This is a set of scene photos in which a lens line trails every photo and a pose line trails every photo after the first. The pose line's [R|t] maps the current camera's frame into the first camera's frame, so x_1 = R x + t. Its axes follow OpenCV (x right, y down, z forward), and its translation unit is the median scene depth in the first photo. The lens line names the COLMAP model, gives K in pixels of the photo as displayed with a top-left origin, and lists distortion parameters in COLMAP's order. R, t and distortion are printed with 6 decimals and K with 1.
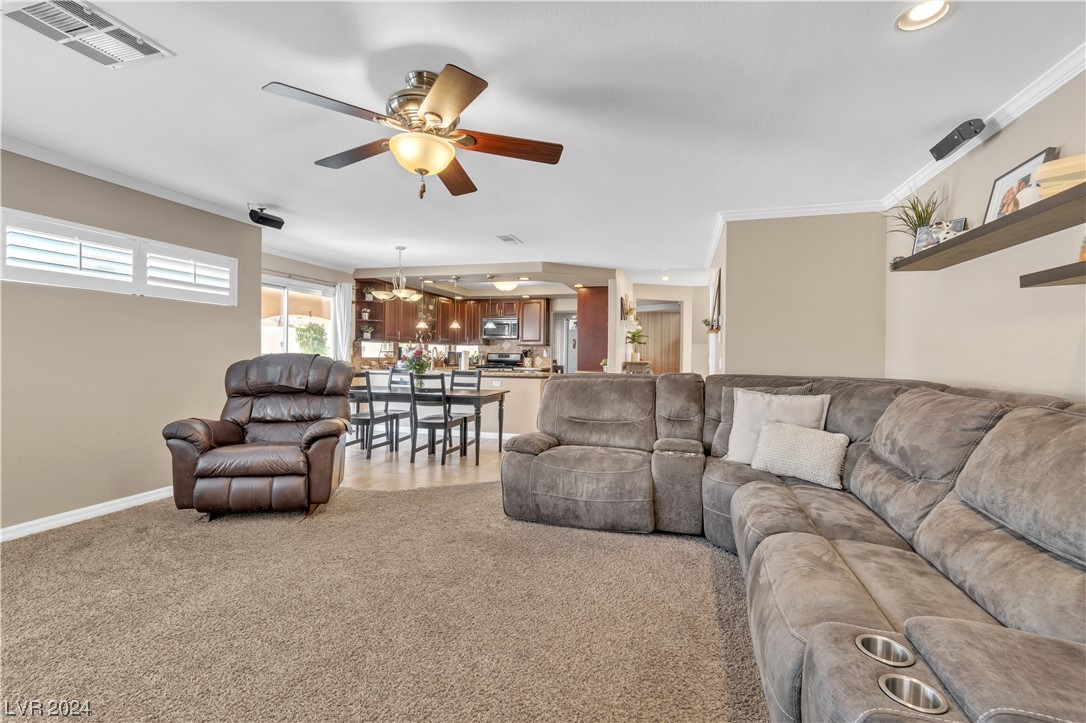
lens RADIAL K [[484.8, 0, 537.3], [0, 484.8, 357.0], [0, 0, 1]] dist [0.000213, -0.000079]
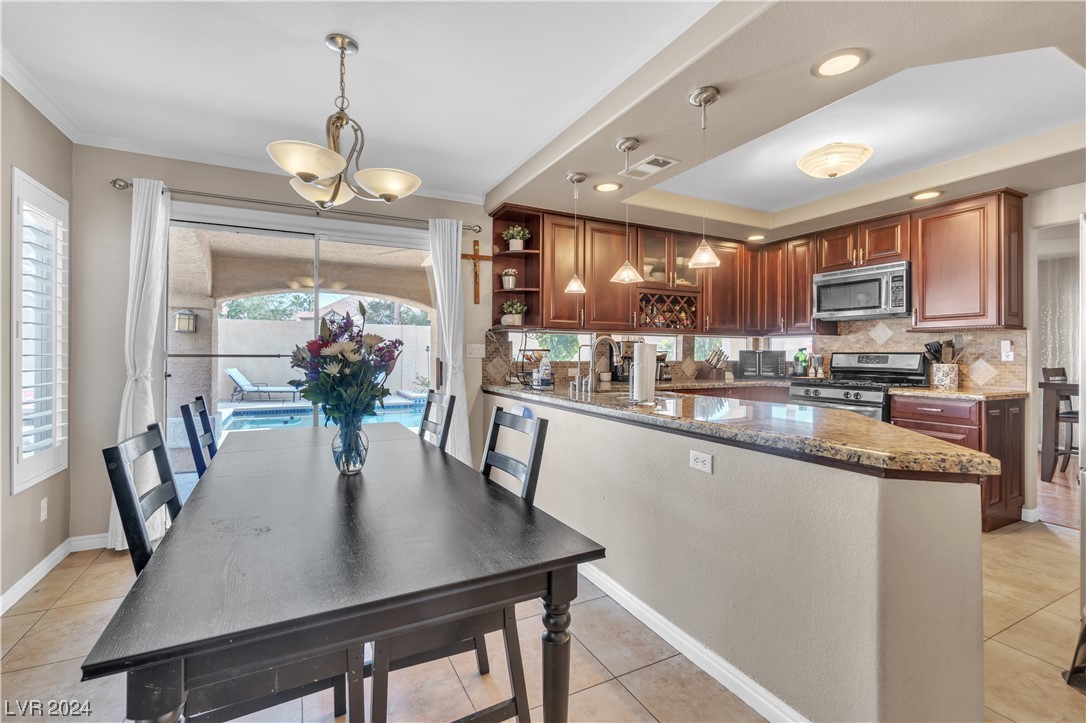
lens RADIAL K [[484.8, 0, 546.7], [0, 484.8, 345.1], [0, 0, 1]] dist [0.000213, -0.000079]
pose [[0.695561, -0.019344, -0.718206, 0.047124], [-0.001576, 0.999594, -0.028449, -0.001816], [0.718465, 0.020920, 0.695248, 0.667412]]
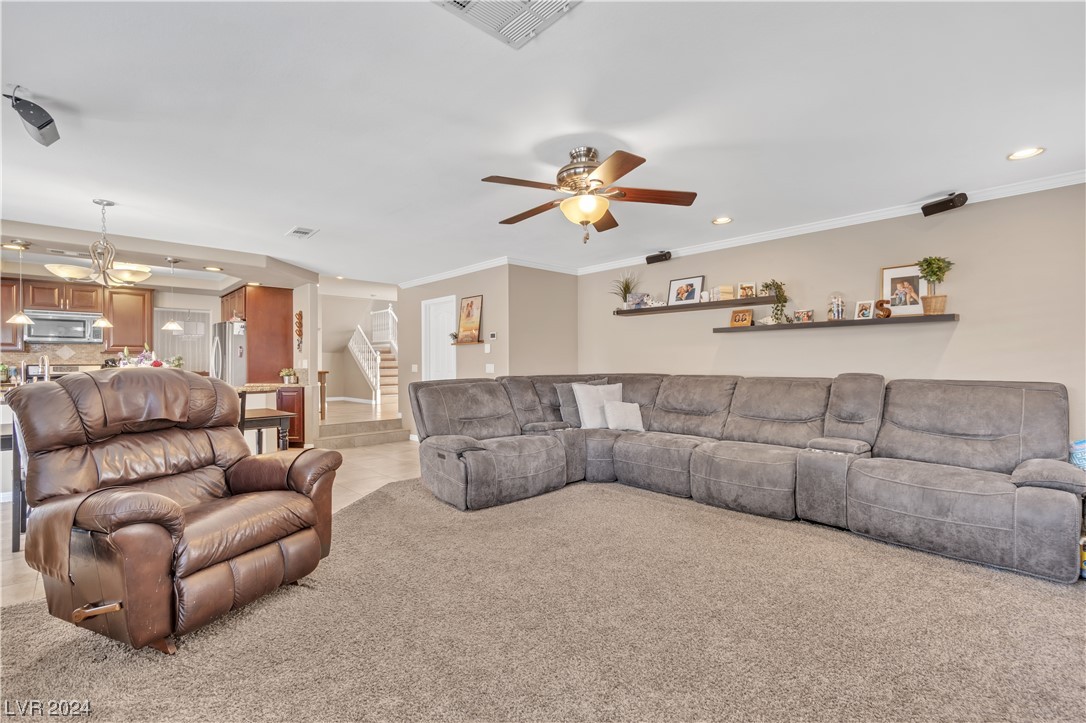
lens RADIAL K [[484.8, 0, 544.3], [0, 484.8, 362.3], [0, 0, 1]] dist [0.000213, -0.000079]
pose [[0.499870, -0.012140, 0.866015, -0.419125], [0.015638, 0.999865, 0.004990, -0.005025], [-0.865959, 0.011048, 0.499993, 0.132879]]
